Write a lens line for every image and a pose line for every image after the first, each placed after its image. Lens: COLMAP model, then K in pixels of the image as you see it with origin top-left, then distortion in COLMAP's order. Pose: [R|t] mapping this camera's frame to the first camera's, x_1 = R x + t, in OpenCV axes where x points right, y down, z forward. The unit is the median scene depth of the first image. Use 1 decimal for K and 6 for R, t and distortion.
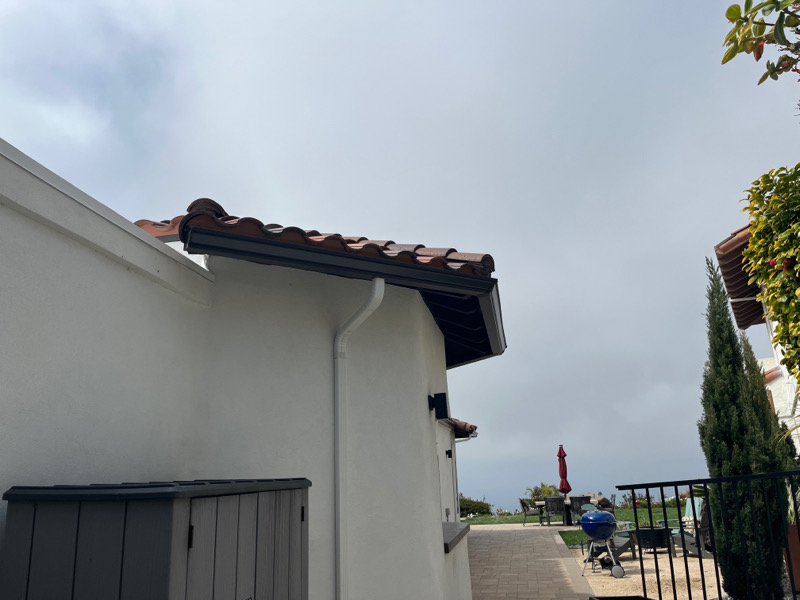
lens RADIAL K [[610.2, 0, 400.0], [0, 610.2, 300.0], [0, 0, 1]] dist [0.007581, -0.001261]
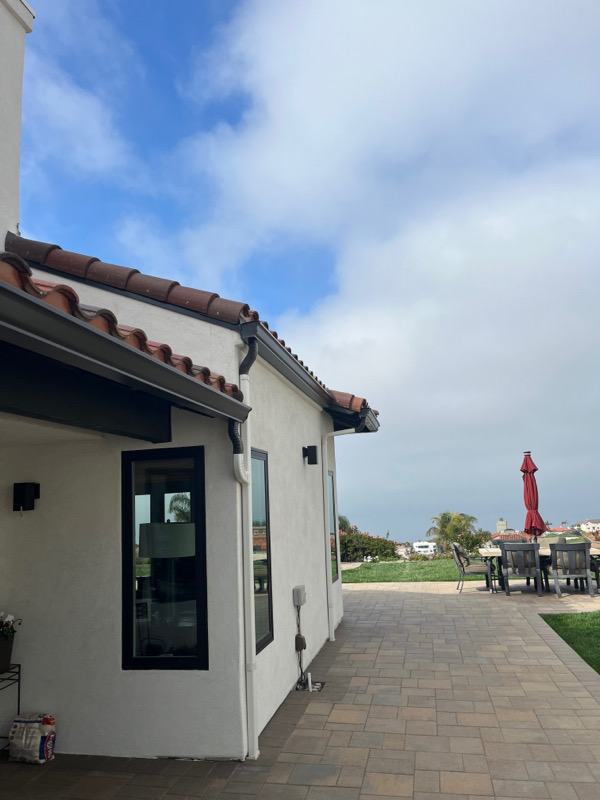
lens RADIAL K [[610.2, 0, 300.0], [0, 610.2, 400.0], [0, 0, 1]] dist [0.007581, -0.001261]
pose [[0.999991, -0.003835, -0.001692, 0.053902], [0.004003, 0.993426, 0.114405, 0.125040], [0.001242, -0.114411, 0.993433, 0.446547]]
